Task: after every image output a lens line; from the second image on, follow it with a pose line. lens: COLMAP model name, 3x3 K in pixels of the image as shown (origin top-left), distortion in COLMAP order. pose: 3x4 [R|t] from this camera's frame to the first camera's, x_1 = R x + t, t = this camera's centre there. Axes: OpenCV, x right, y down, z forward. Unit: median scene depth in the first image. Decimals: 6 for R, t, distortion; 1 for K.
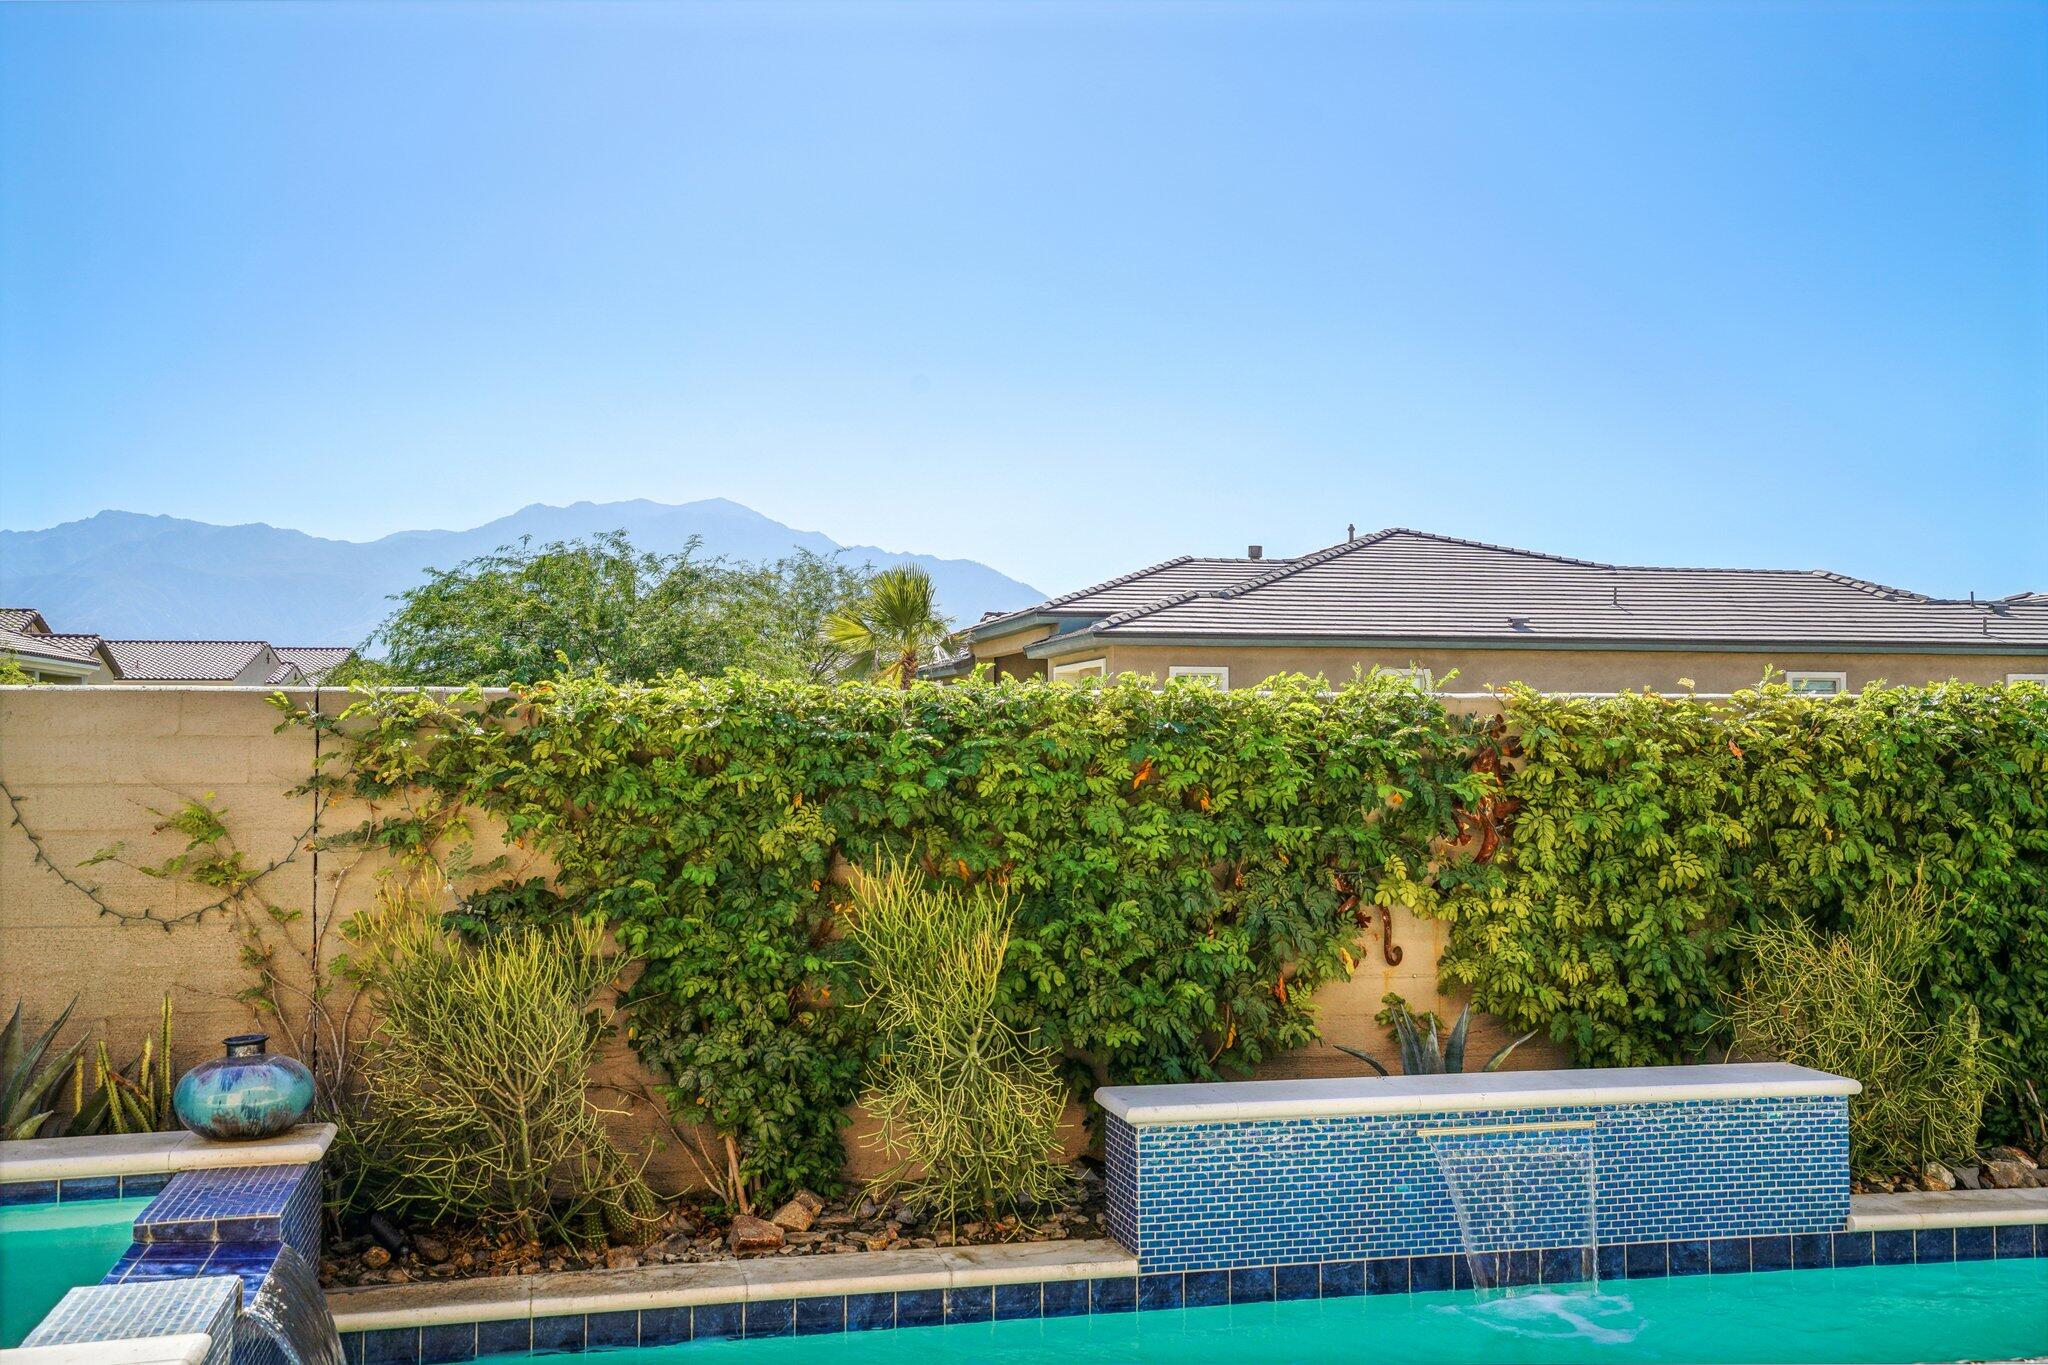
lens RADIAL K [[2010.8, 0, 989.2], [0, 2010.8, 628.4], [0, 0, 1]] dist [0.059896, -0.008414]
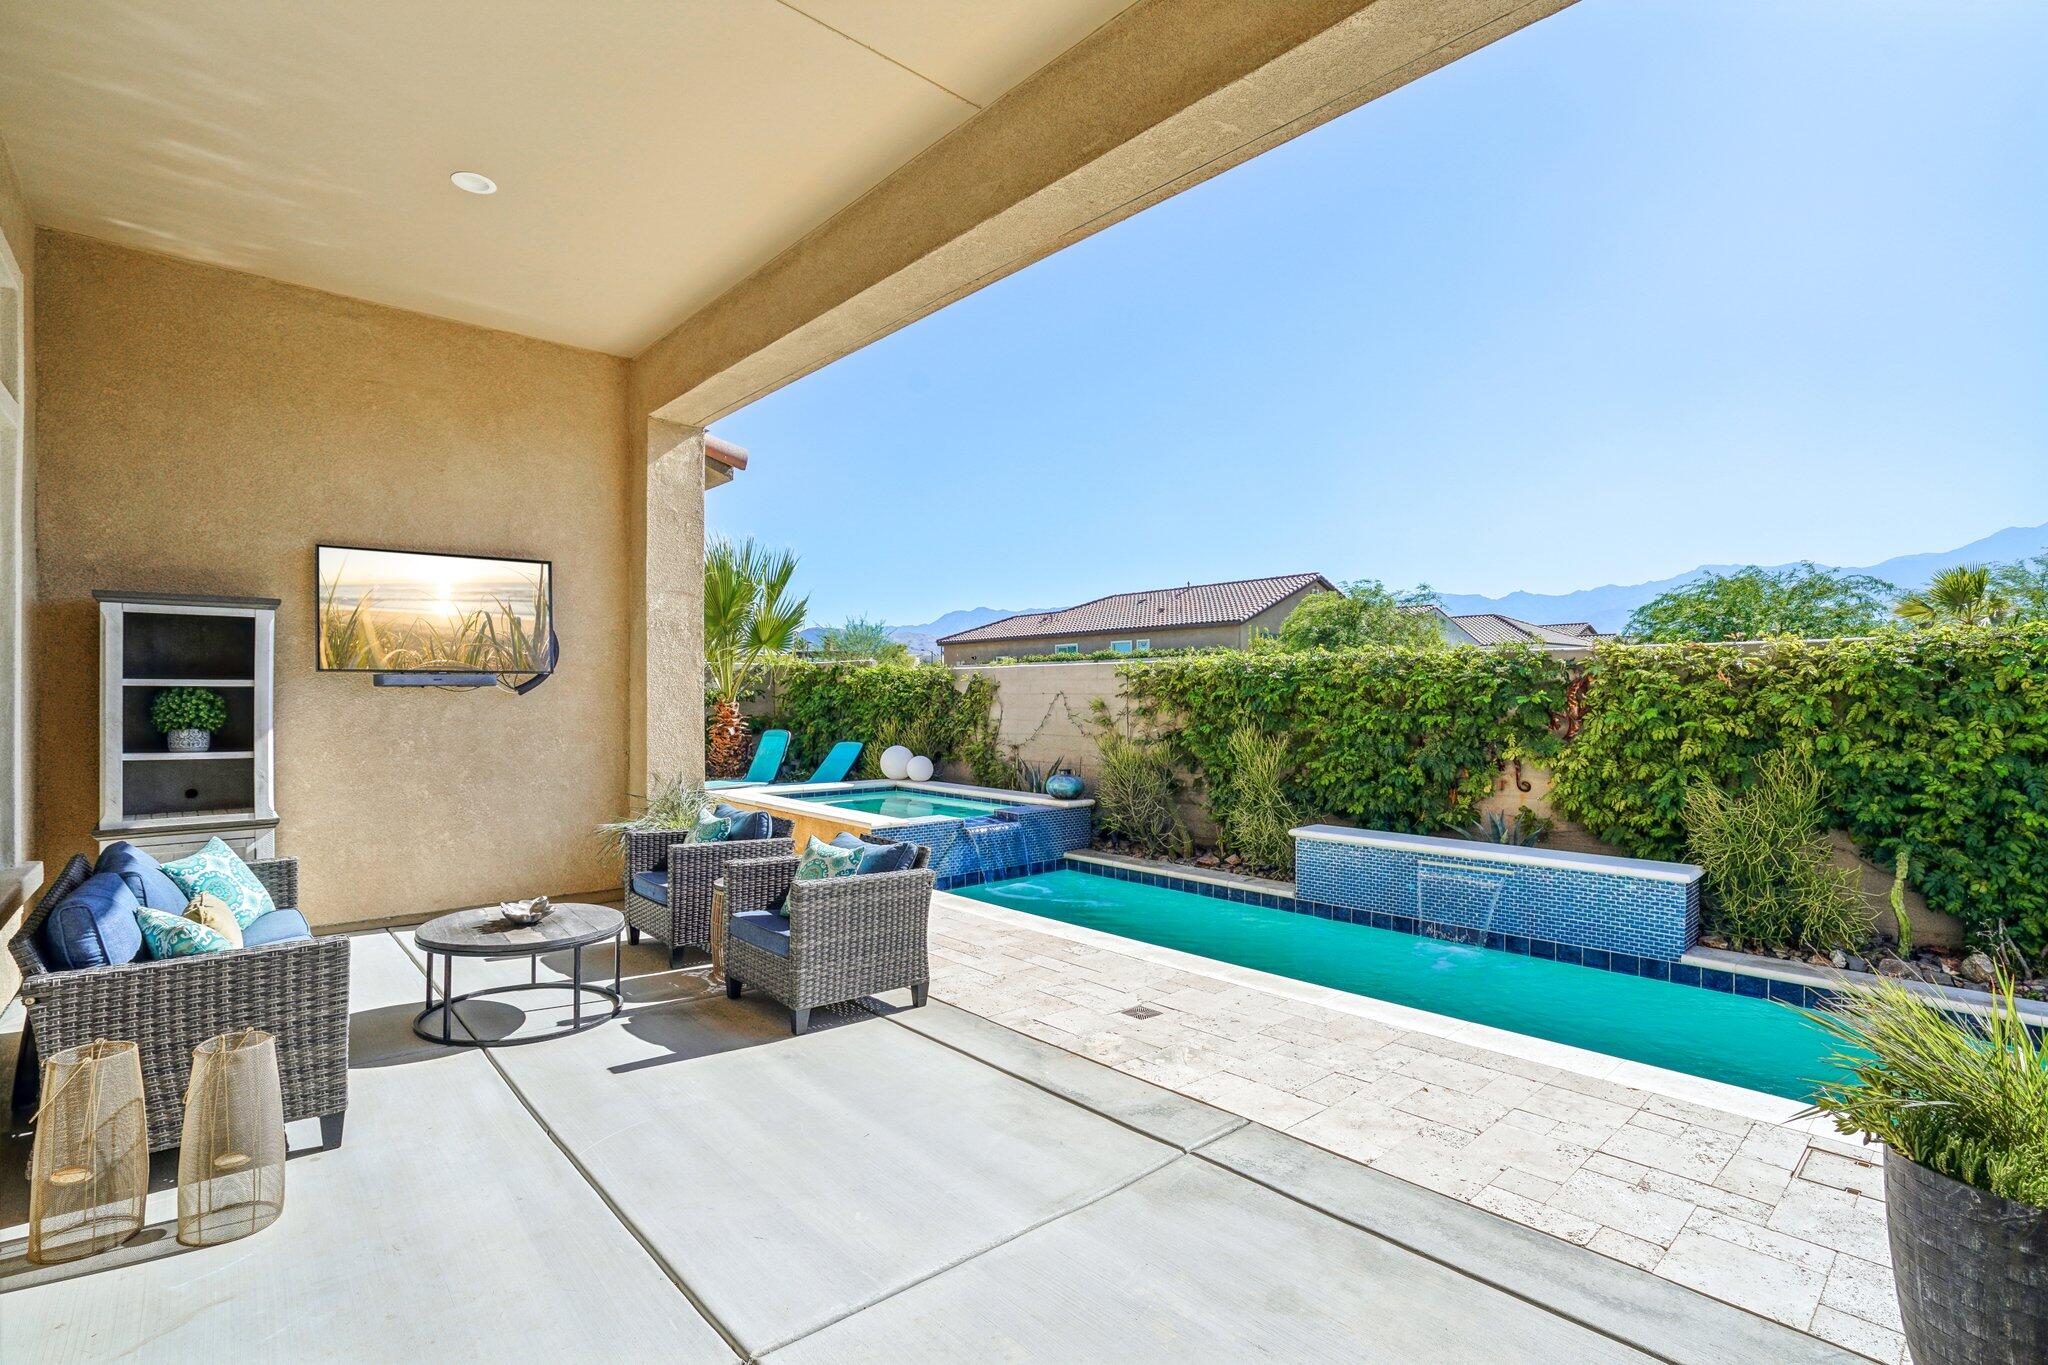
lens RADIAL K [[958.2, 0, 1026.1], [0, 958.2, 695.4], [0, 0, 1]] dist [-0.076381, 0.036121]
pose [[0.478348, 0.003638, -0.878163, 0.860024], [0.053176, 0.998036, 0.033101, 0.024055], [0.876559, -0.062530, 0.477215, 0.188173]]
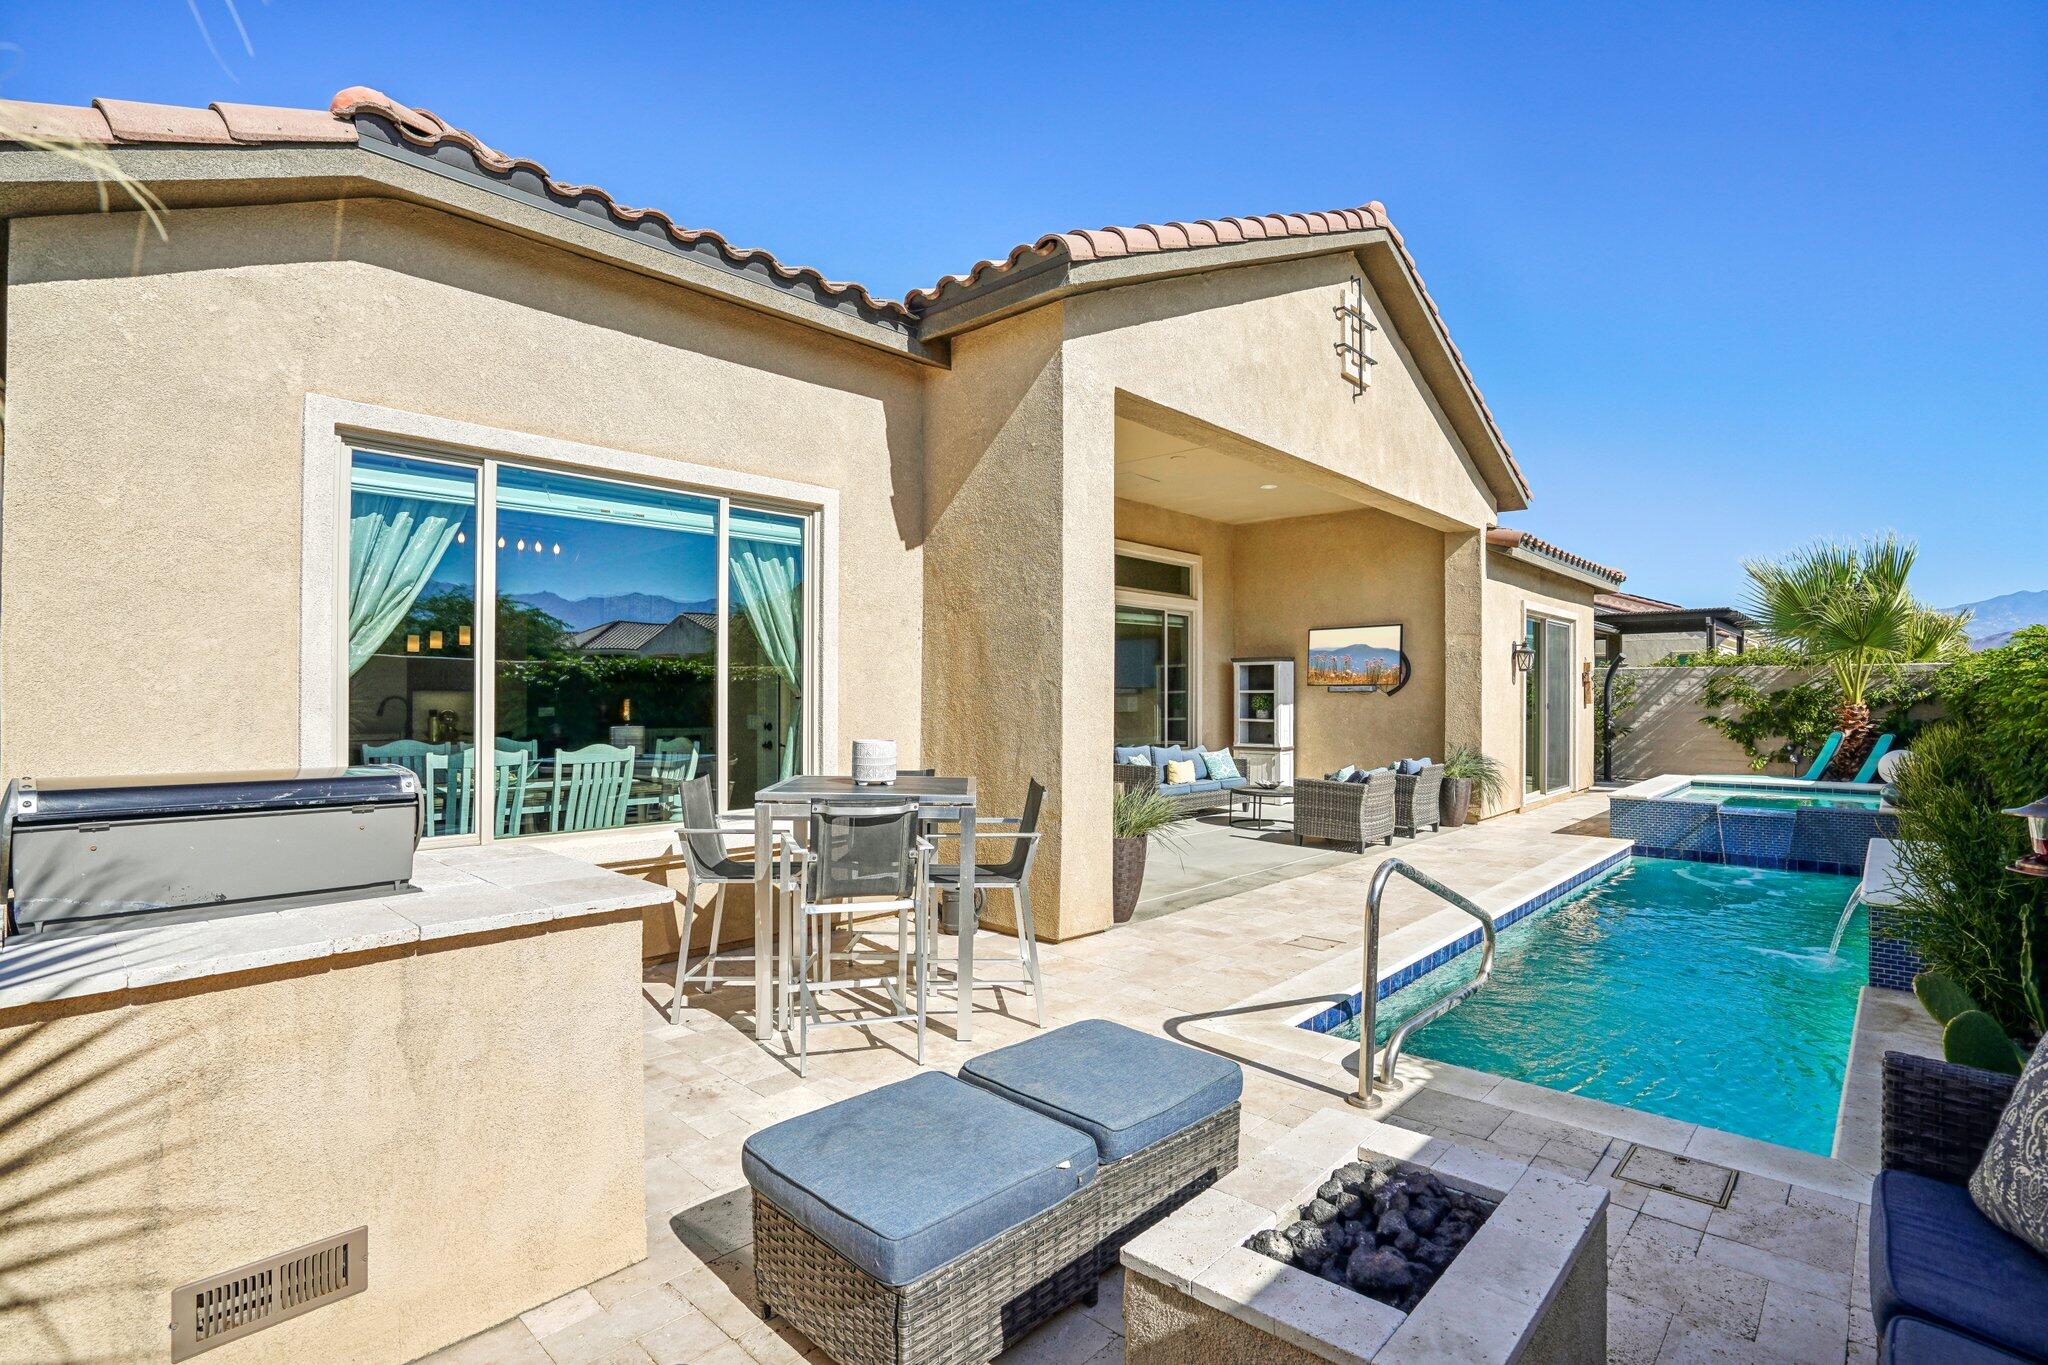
lens RADIAL K [[958.2, 0, 1026.1], [0, 958.2, 695.4], [0, 0, 1]] dist [-0.076381, 0.036121]
pose [[-0.836734, -0.000911, -0.547609, 1.338926], [0.034229, 0.997956, -0.053961, 0.097352], [0.546539, -0.063895, -0.834992, 1.282287]]
